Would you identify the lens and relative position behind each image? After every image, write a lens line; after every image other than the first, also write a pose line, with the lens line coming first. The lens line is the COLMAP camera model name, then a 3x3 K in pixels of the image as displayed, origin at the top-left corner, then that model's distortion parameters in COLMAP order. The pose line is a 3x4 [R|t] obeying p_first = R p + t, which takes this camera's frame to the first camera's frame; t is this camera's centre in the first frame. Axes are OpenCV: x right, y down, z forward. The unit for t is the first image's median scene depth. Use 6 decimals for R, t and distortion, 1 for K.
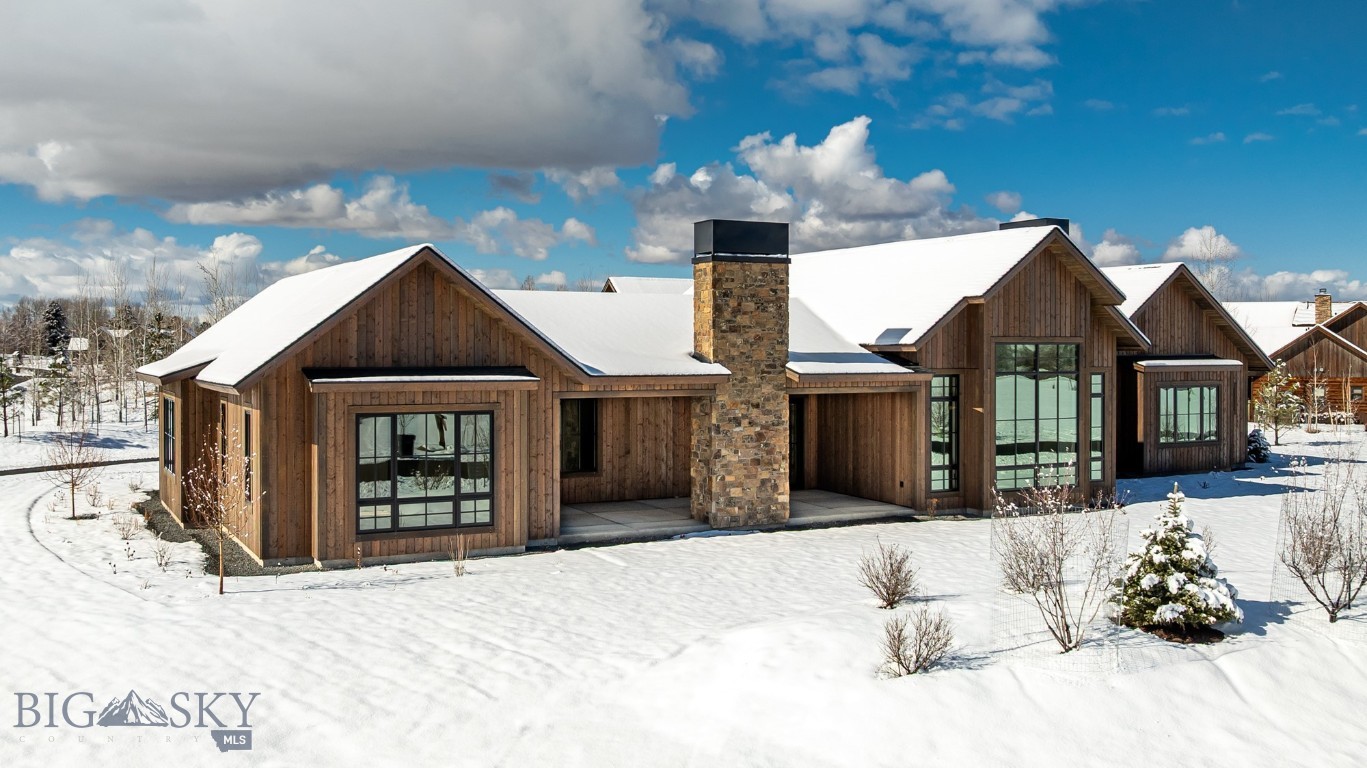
lens RADIAL K [[1173.6, 0, 688.9], [0, 1173.6, 350.0], [0, 0, 1]] dist [-0.009903, -0.015622]
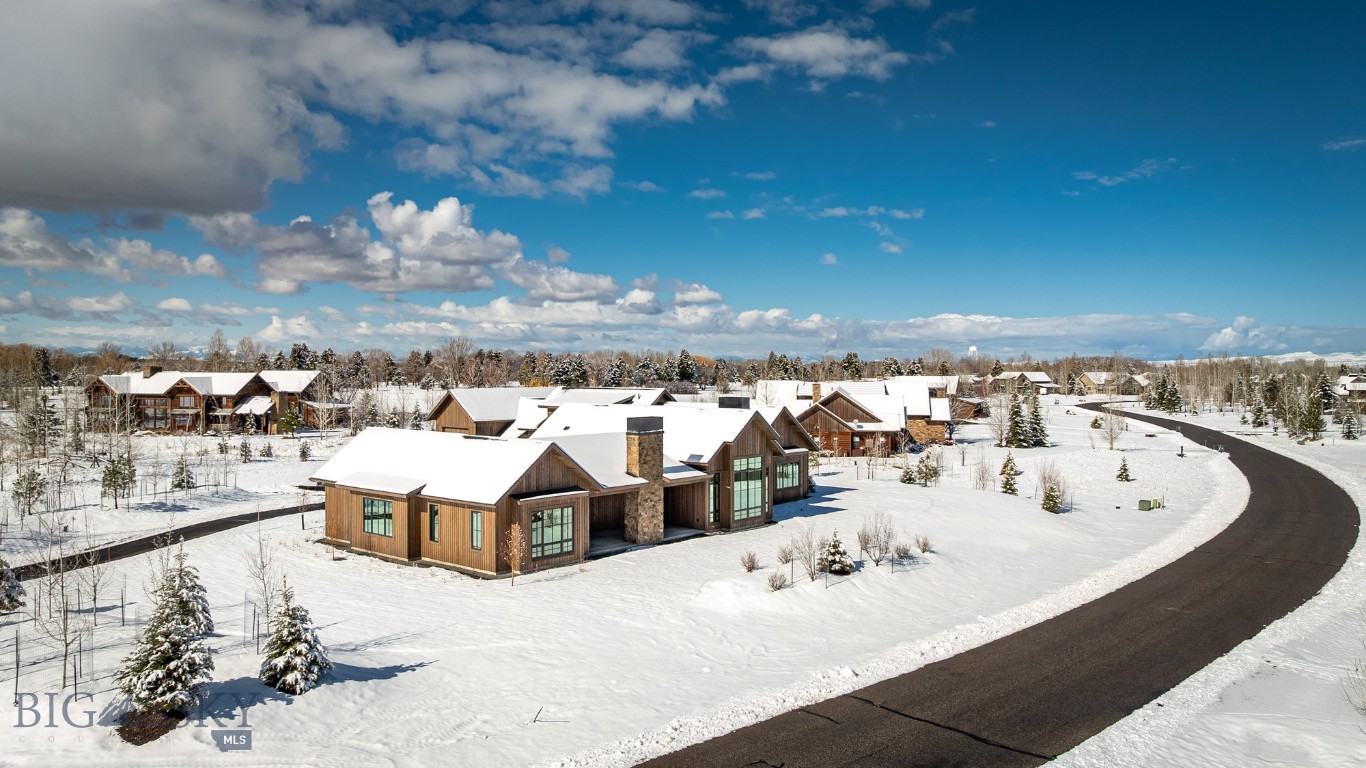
lens RADIAL K [[923.4, 0, 683.0], [0, 923.4, 384.0], [0, 0, 1]] dist [-0.027126, 0.004813]
pose [[0.928194, -0.001739, 0.372092, -0.600786], [-0.002961, 0.999923, 0.012060, -0.203726], [-0.372084, -0.012296, 0.928117, -0.794443]]
